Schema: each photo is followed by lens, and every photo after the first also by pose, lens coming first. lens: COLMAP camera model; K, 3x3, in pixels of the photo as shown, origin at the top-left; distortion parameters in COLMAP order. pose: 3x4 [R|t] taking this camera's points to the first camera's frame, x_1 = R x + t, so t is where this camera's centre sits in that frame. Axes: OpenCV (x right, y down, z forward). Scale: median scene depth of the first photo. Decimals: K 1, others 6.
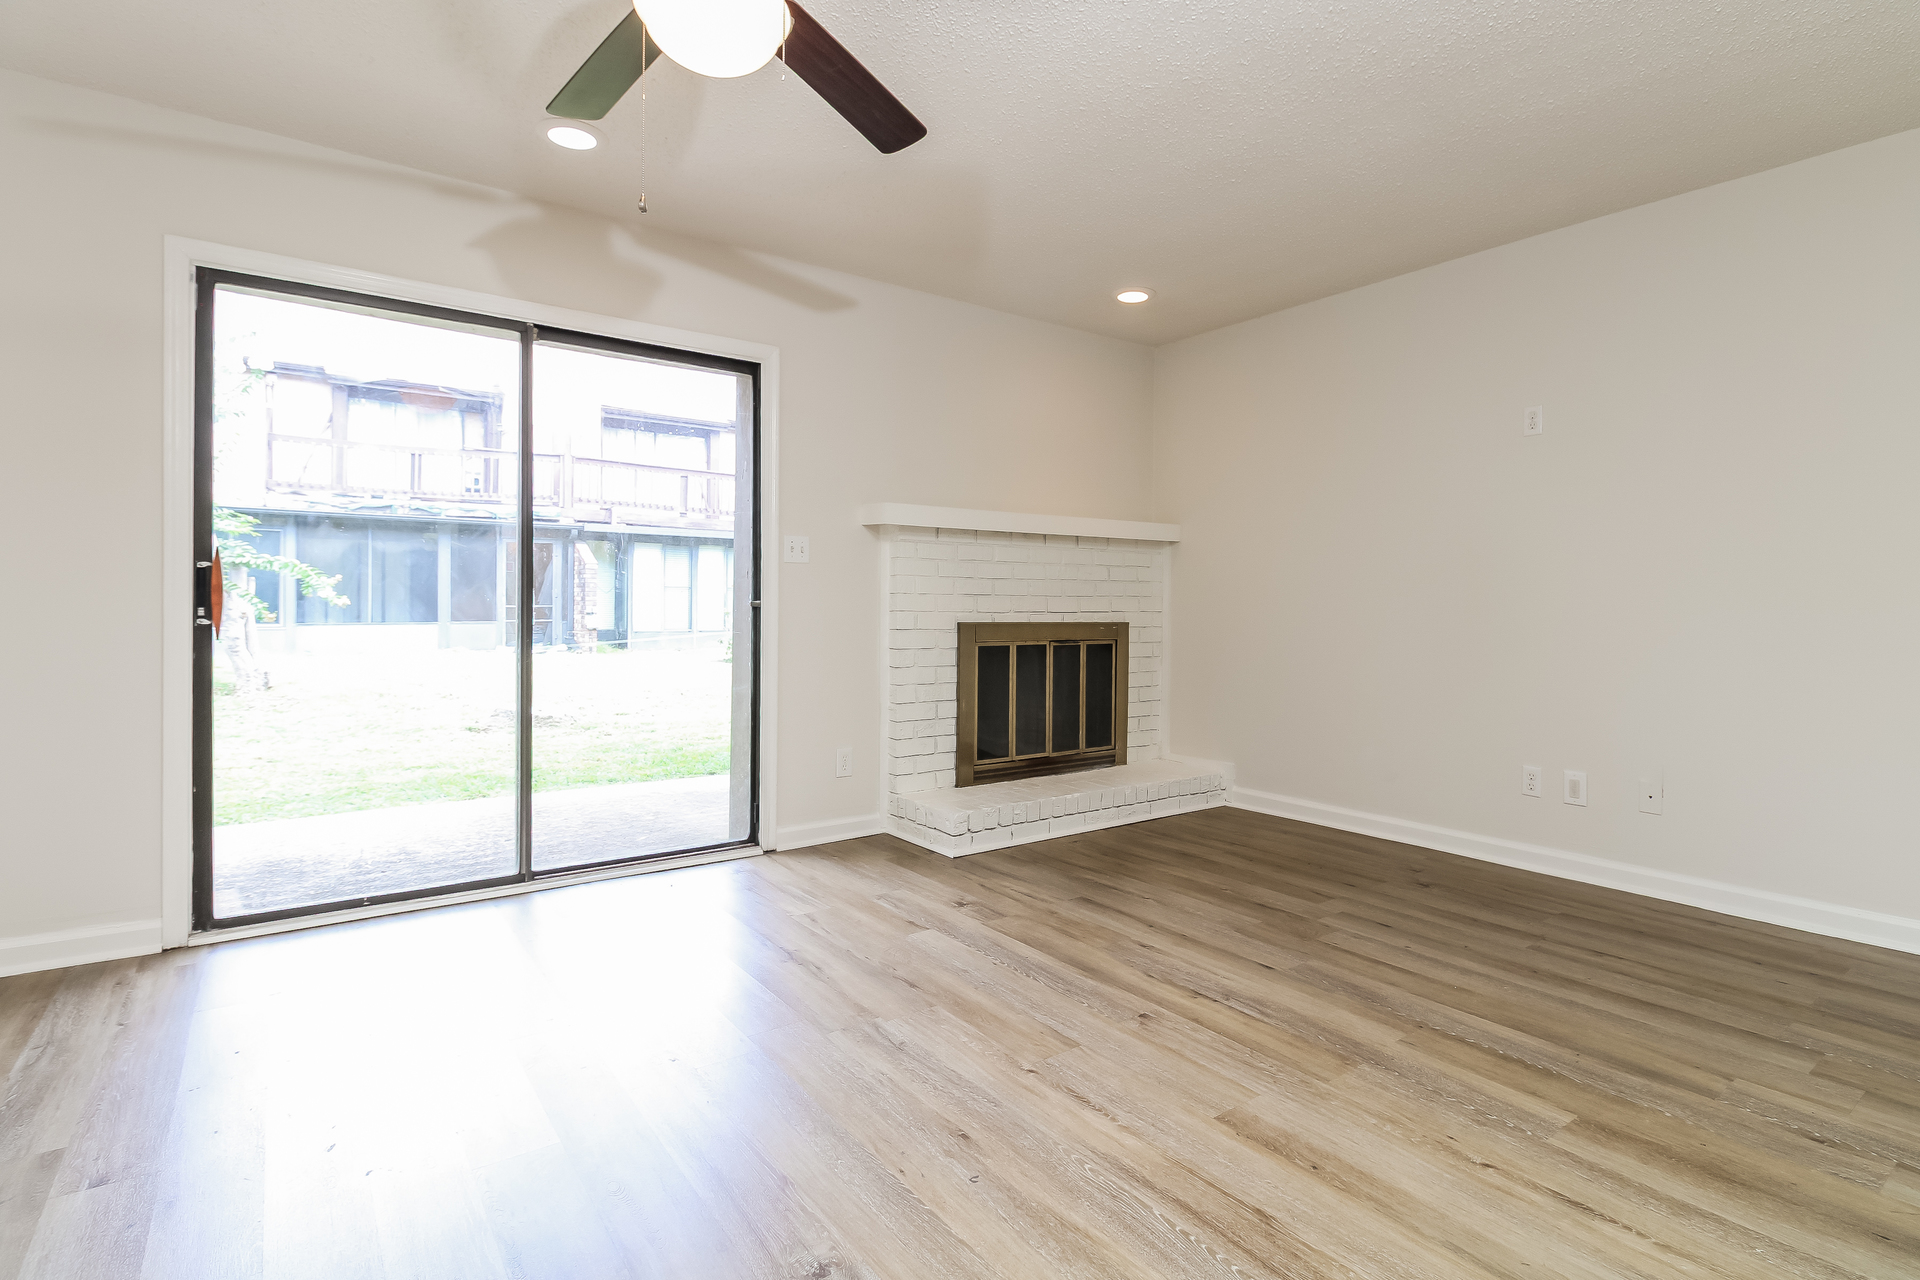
lens RADIAL K [[945.1, 0, 962.0], [0, 945.1, 615.9], [0, 0, 1]] dist [0.012263, -0.017750]
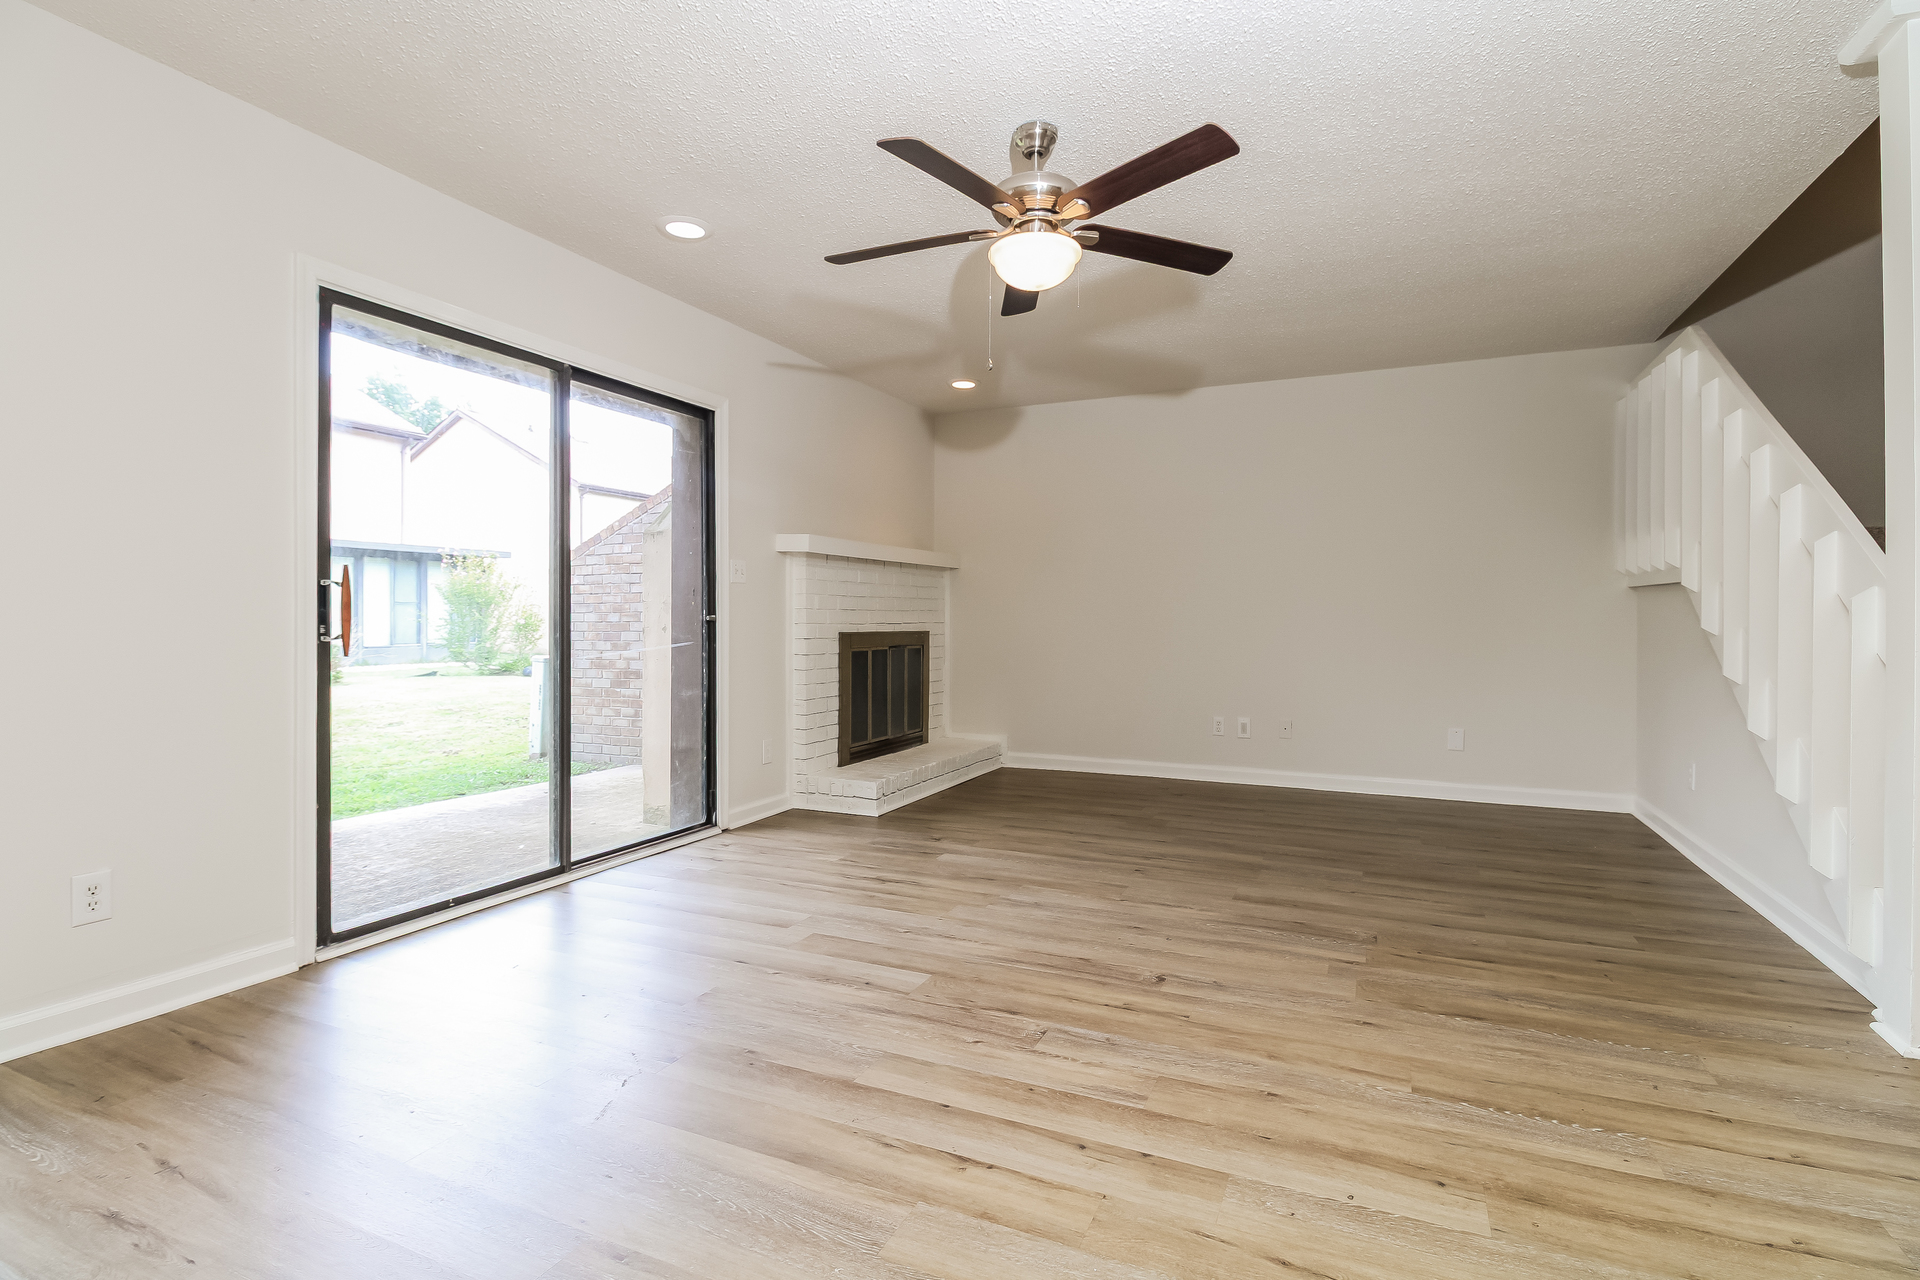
lens RADIAL K [[945.1, 0, 962.0], [0, 945.1, 615.9], [0, 0, 1]] dist [0.012263, -0.017750]
pose [[0.868946, -0.005789, 0.494874, -0.605748], [0.012612, 0.999866, -0.010448, 0.001372], [-0.494747, 0.015320, 0.868902, -0.182133]]
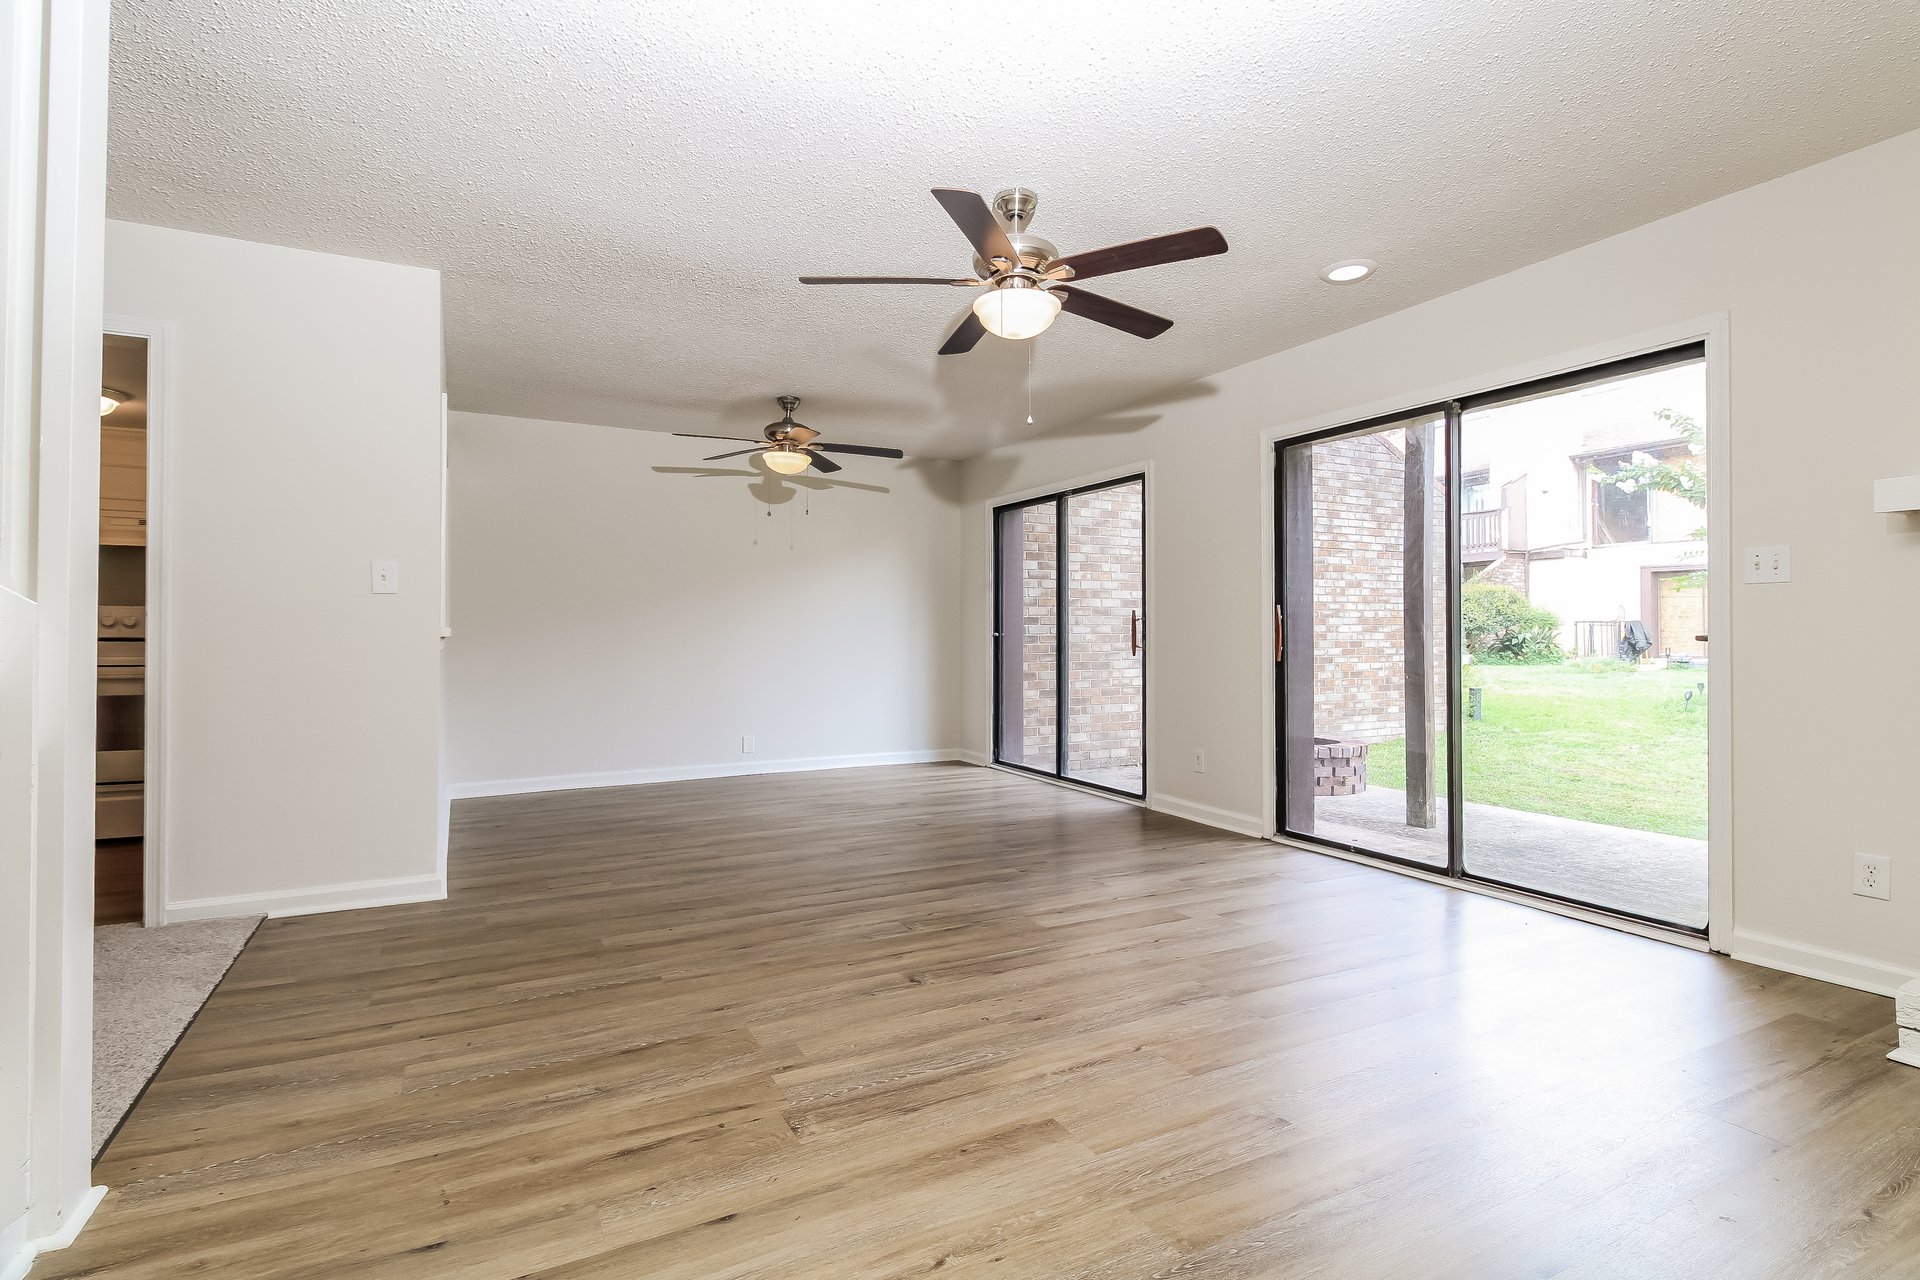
lens RADIAL K [[945.1, 0, 962.0], [0, 945.1, 615.9], [0, 0, 1]] dist [0.012263, -0.017750]
pose [[-0.155334, -0.027591, -0.987477, 0.733833], [-0.015264, 0.999558, -0.025528, 0.010670], [0.987744, 0.011107, -0.155686, 0.596764]]
